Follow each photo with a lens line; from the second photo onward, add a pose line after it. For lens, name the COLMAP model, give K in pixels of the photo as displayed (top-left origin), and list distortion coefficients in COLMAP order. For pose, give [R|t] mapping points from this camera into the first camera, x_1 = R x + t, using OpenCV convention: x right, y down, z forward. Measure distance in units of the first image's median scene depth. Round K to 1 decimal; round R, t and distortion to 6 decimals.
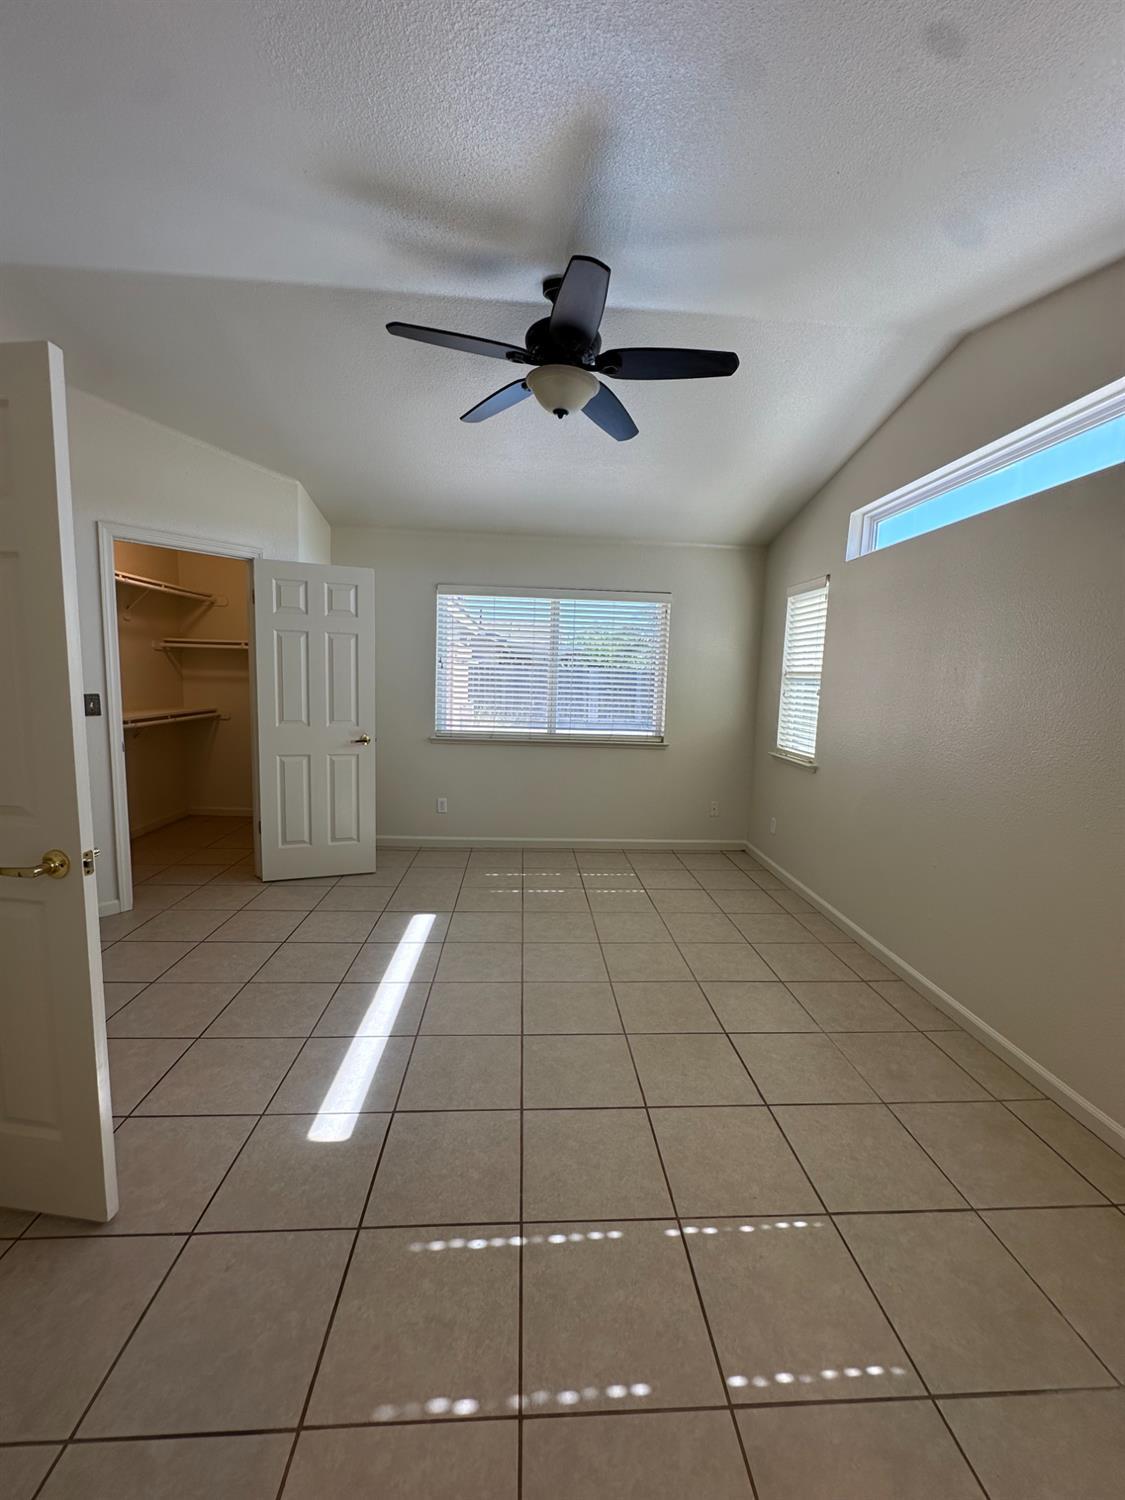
lens RADIAL K [[603.4, 0, 565.3], [0, 603.4, 747.0], [0, 0, 1]] dist [-0.008829, 0.002013]
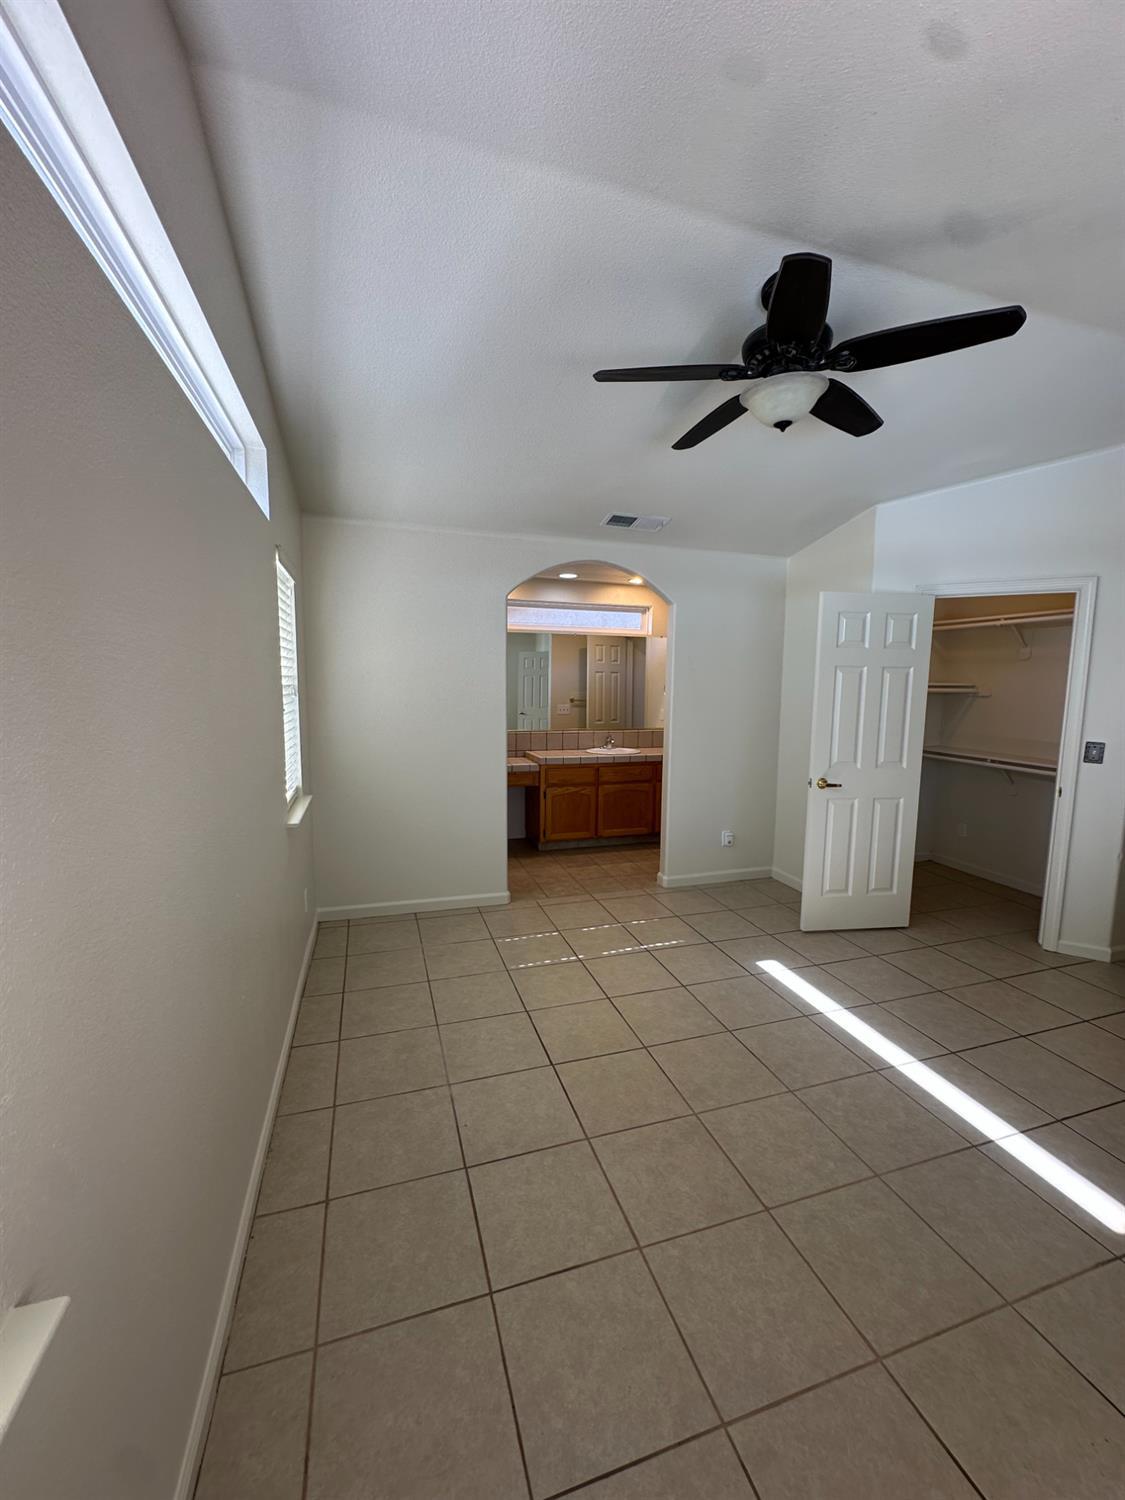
lens RADIAL K [[603.4, 0, 565.3], [0, 603.4, 747.0], [0, 0, 1]] dist [-0.008829, 0.002013]
pose [[-0.967814, -0.021662, -0.250732, 0.560905], [-0.075775, 0.975137, 0.208244, -0.271131], [0.239987, 0.220541, -0.945393, 2.025673]]
